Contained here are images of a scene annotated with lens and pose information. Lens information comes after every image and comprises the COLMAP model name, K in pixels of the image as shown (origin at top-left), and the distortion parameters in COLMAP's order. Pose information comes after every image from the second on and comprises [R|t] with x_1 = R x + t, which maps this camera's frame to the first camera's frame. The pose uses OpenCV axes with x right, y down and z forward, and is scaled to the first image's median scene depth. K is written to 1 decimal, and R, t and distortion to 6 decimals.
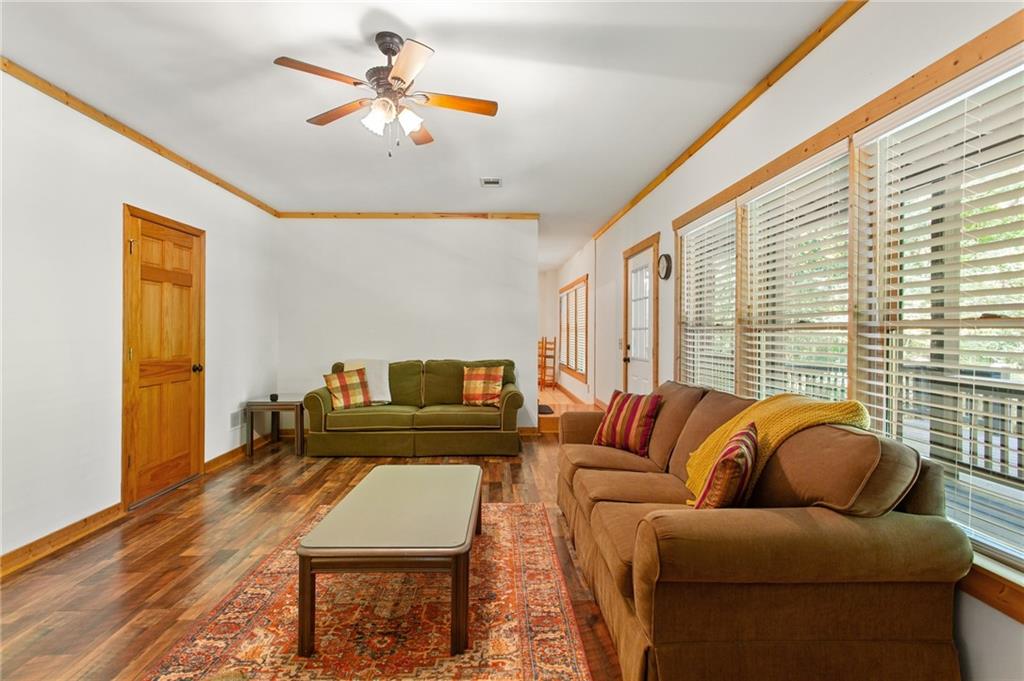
lens RADIAL K [[490.4, 0, 514.9], [0, 490.4, 335.3], [0, 0, 1]] dist [0.000650, 0.000101]
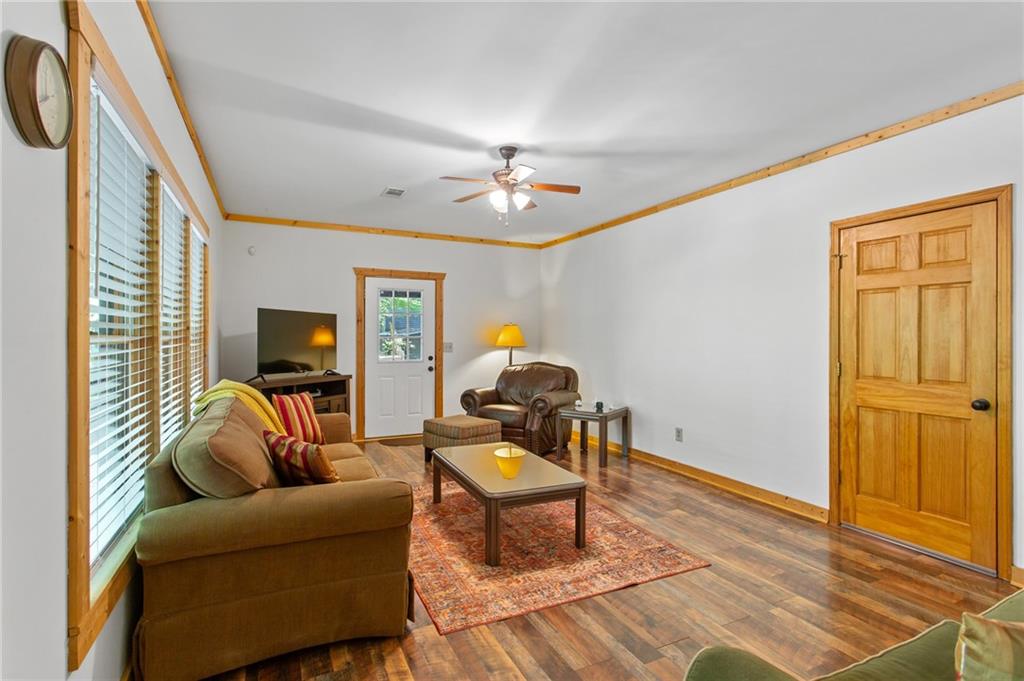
lens RADIAL K [[490.4, 0, 514.9], [0, 490.4, 335.3], [0, 0, 1]] dist [0.000650, 0.000101]
pose [[-0.914771, -0.004826, -0.403944, 0.260969], [-0.006683, 0.999973, 0.003187, -0.033683], [0.403918, 0.005615, -0.914778, 1.885898]]
